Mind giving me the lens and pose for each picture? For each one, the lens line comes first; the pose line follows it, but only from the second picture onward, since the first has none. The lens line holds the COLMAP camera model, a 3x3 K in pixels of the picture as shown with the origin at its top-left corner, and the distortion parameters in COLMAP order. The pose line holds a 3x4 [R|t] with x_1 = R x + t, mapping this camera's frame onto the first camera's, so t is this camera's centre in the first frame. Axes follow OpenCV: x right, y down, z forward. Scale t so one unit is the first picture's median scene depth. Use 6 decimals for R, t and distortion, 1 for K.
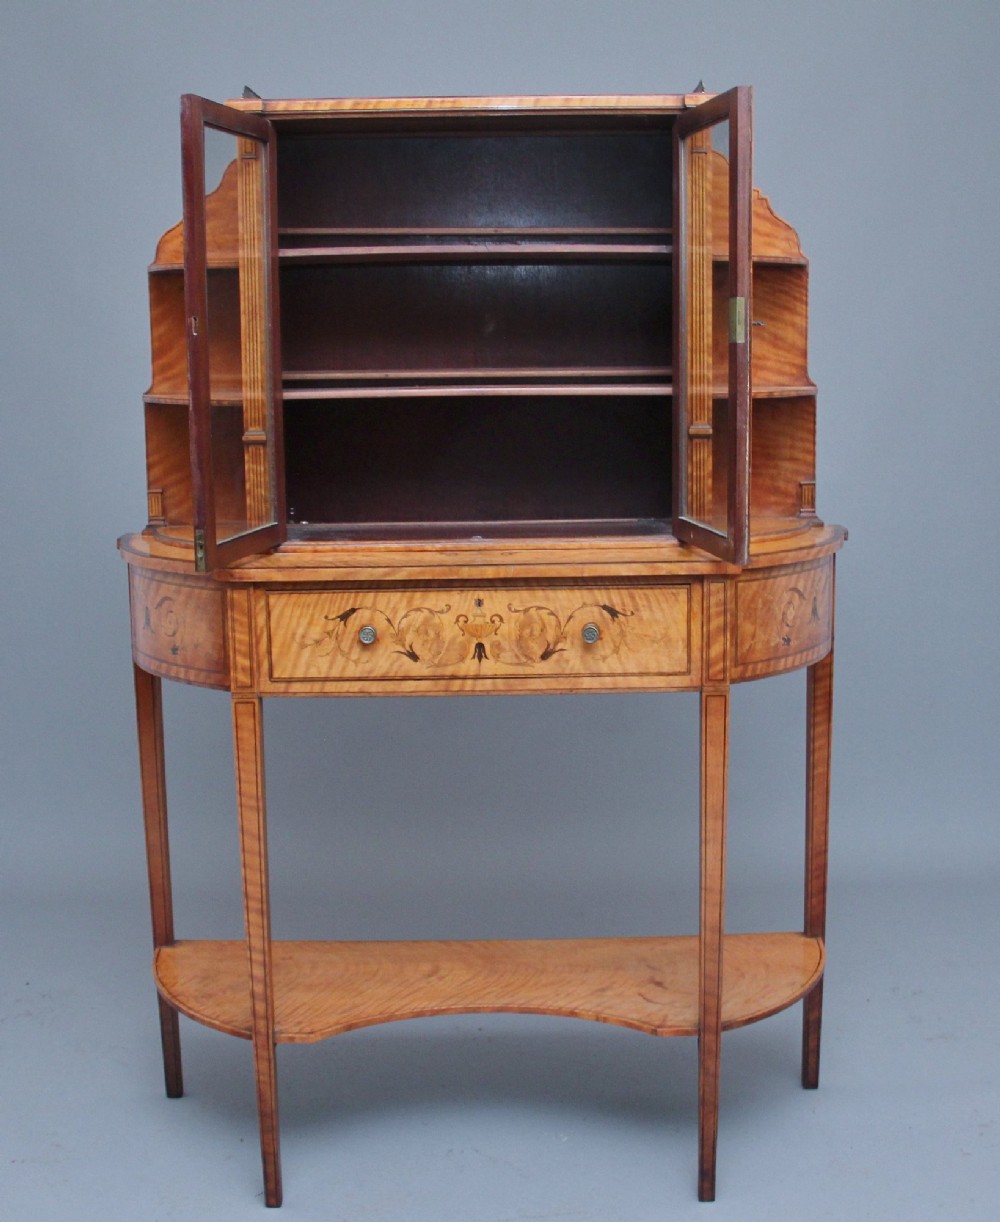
lens RADIAL K [[1560.5, 0, 519.5], [0, 1560.5, 635.3], [0, 0, 1]] dist [-0.148231, 0.000000]
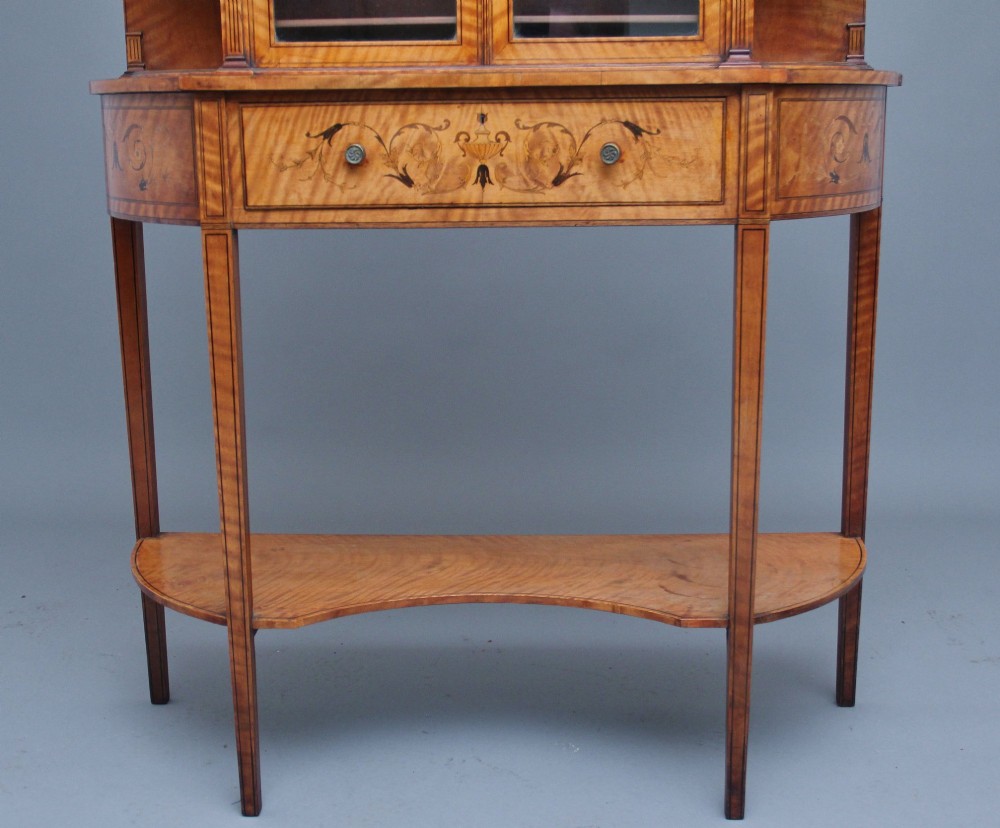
lens RADIAL K [[1374.1, 0, 492.4], [0, 1374.1, 430.7], [0, 0, 1]] dist [-0.046723, 0.000000]
pose [[0.999056, 0.010541, -0.042140, 0.013684], [-0.008489, 0.998783, 0.048592, 0.115278], [0.042600, -0.048188, 0.997929, 0.224911]]
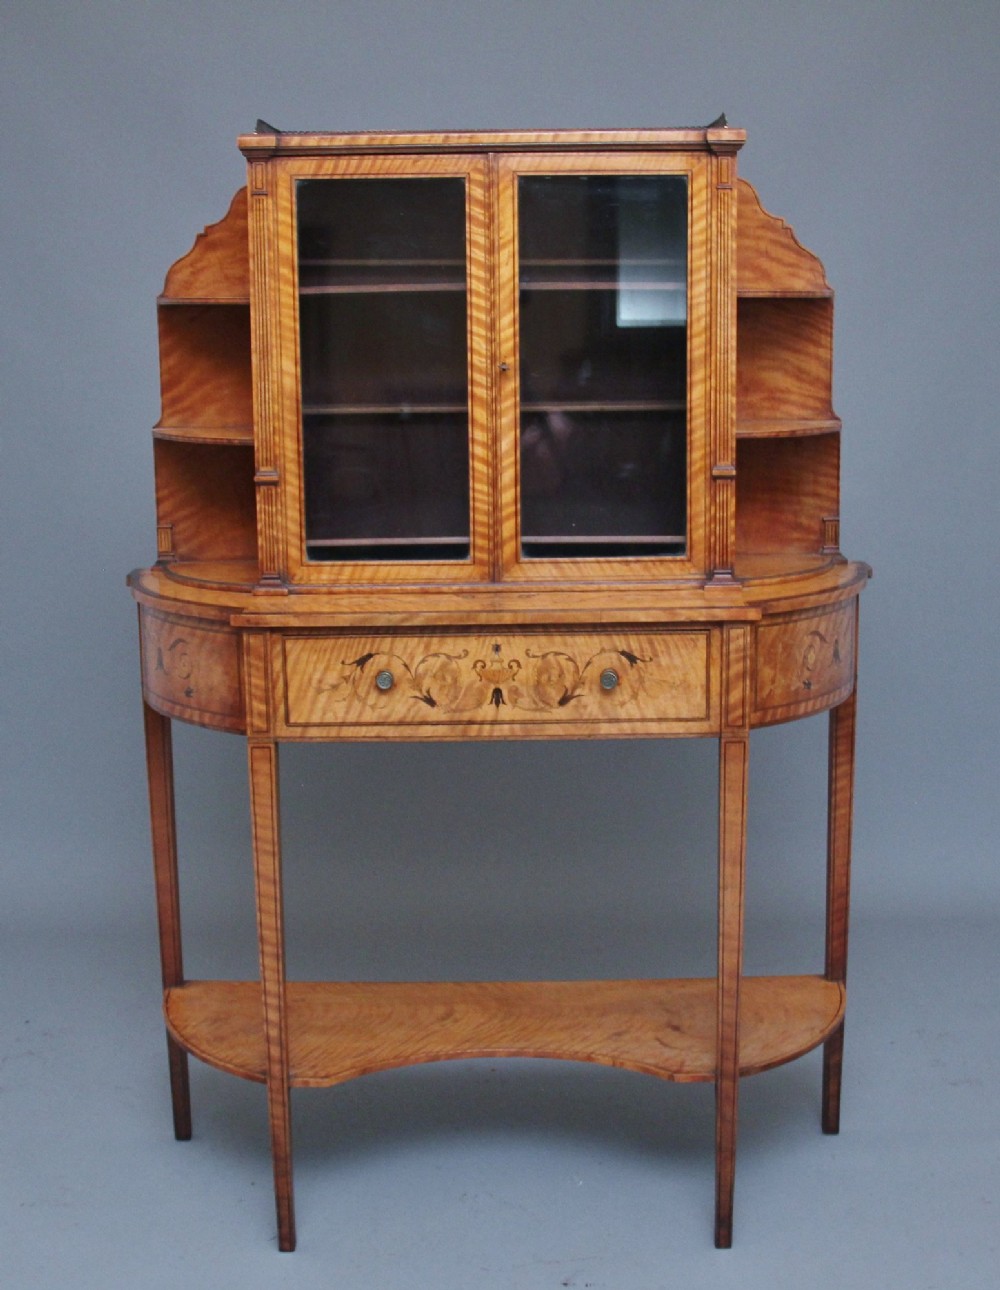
lens RADIAL K [[1704.1, 0, 498.7], [0, 1704.1, 680.2], [0, 0, 1]] dist [-0.146829, 0.000000]
pose [[0.999845, 0.002497, -0.017407, -0.005606], [-0.001984, 0.999565, 0.029431, -0.032091], [0.017472, -0.029392, 0.999415, -0.084055]]
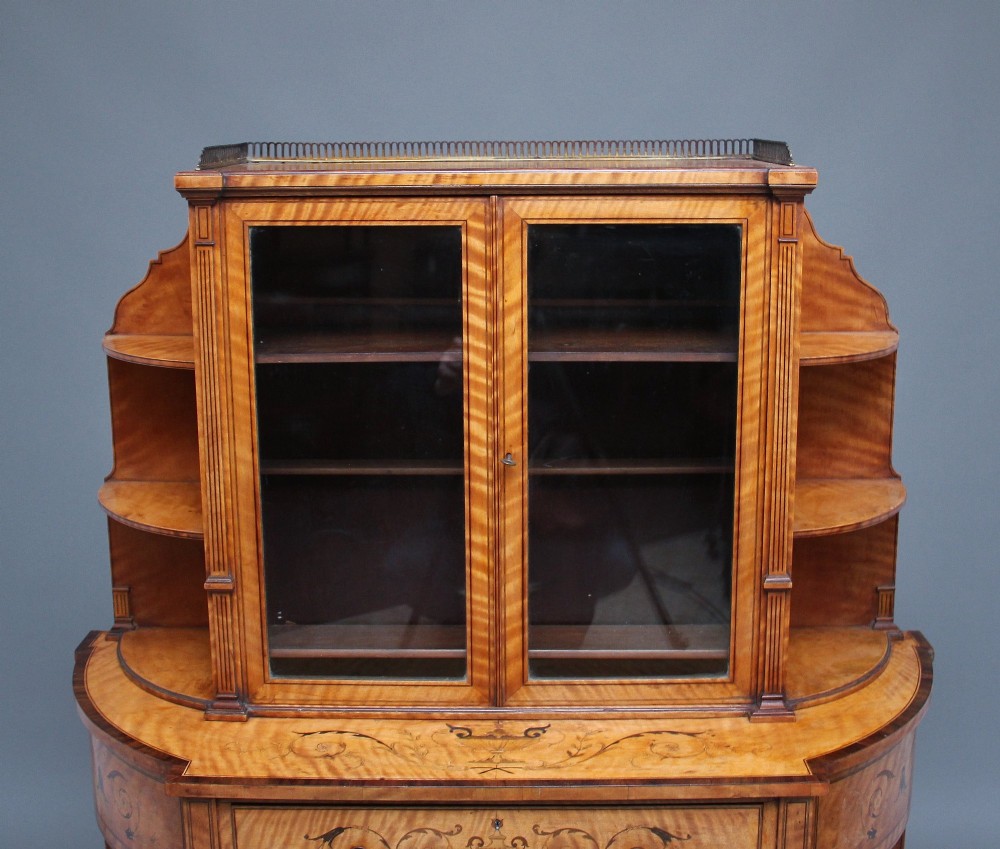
lens RADIAL K [[1281.9, 0, 499.9], [0, 1281.9, 381.5], [0, 0, 1]] dist [-0.119835, 0.000000]
pose [[0.999636, 0.008297, -0.025653, -0.009767], [-0.008087, 0.999933, 0.008276, -0.249720], [0.025720, -0.008066, 0.999637, 0.353053]]
